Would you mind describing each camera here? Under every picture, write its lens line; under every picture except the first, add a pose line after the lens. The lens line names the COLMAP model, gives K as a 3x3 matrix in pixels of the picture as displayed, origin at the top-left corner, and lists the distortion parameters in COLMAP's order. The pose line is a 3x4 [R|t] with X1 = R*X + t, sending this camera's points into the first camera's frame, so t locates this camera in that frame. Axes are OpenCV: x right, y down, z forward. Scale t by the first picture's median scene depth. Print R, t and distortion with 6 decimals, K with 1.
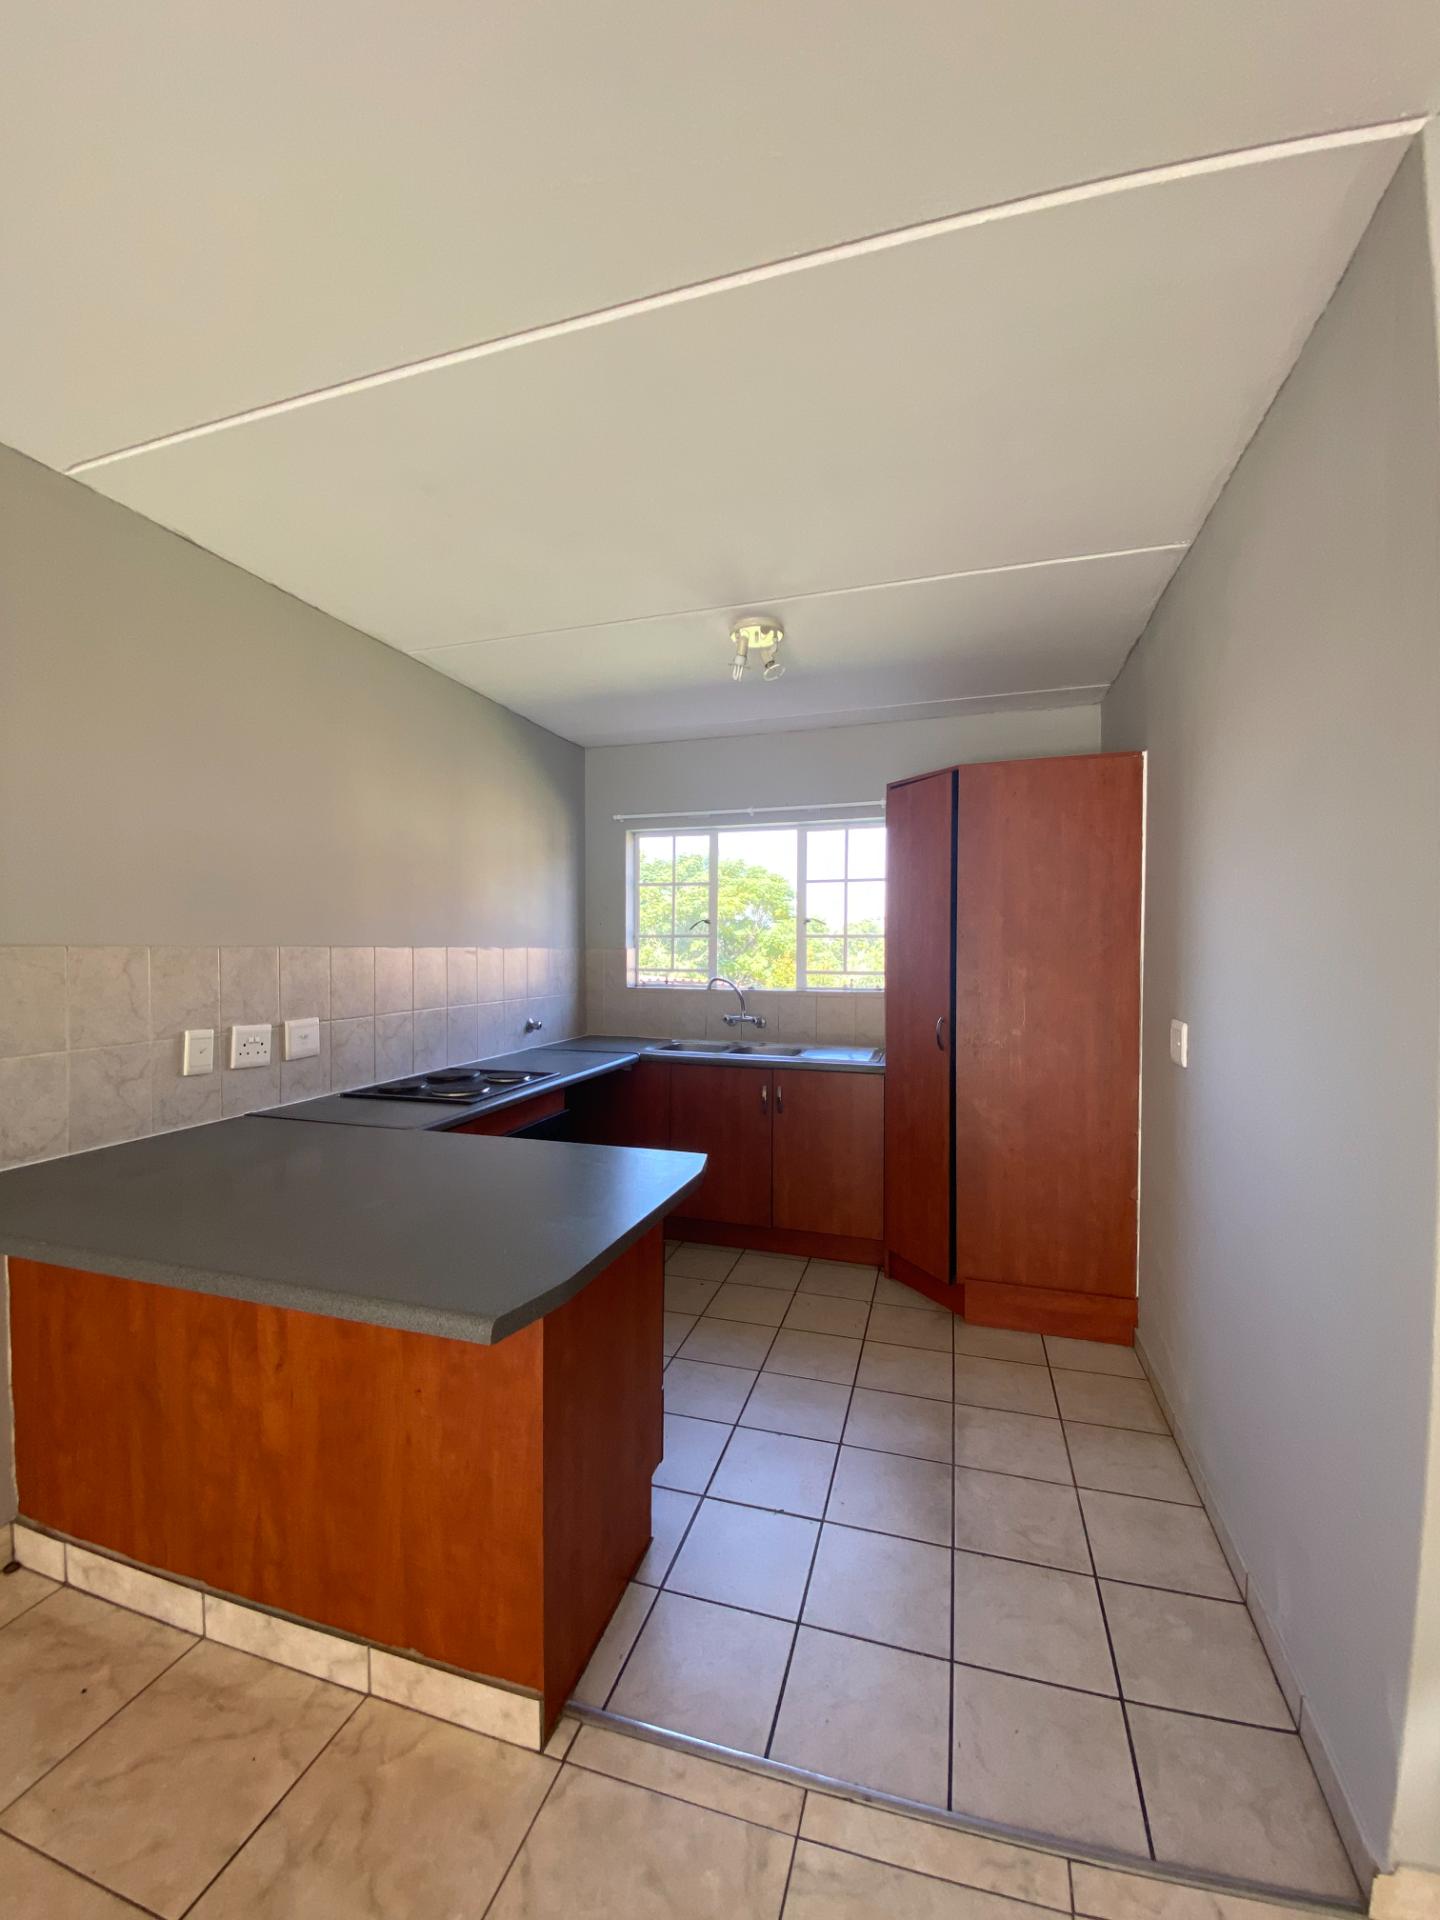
lens RADIAL K [[773.0, 0, 724.6], [0, 773.0, 967.0], [0, 0, 1]] dist [-0.000651, -0.004487]
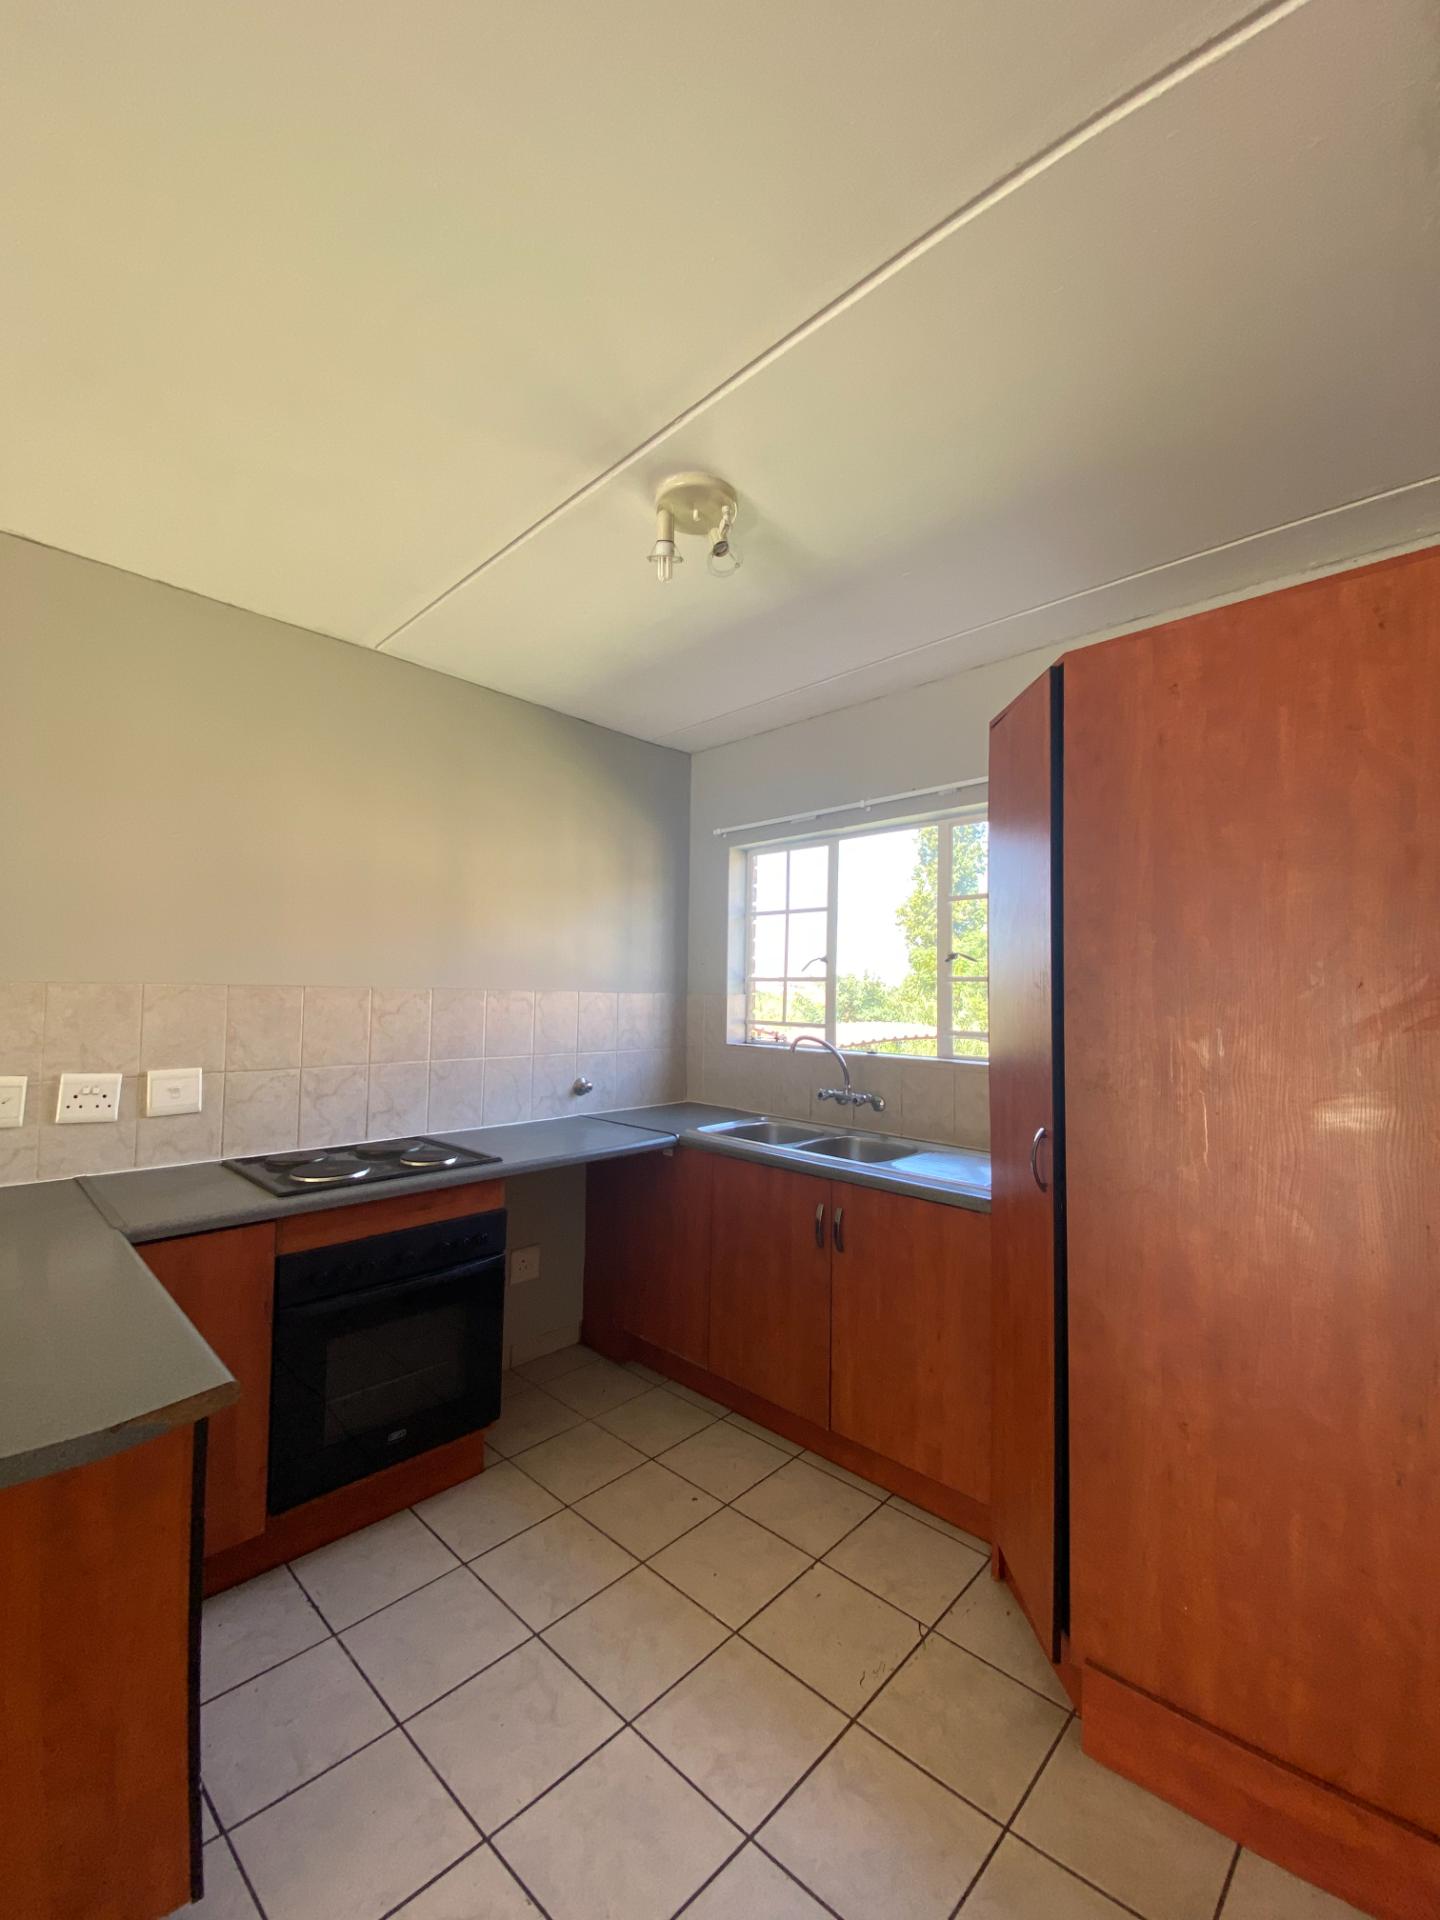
lens RADIAL K [[773.0, 0, 726.2], [0, 773.0, 961.0], [0, 0, 1]] dist [-0.000651, -0.004487]
pose [[0.891755, -0.008145, -0.452445, 0.295252], [-0.024063, 0.997570, -0.065385, -0.008516], [0.451878, 0.069195, 0.889392, 0.381072]]
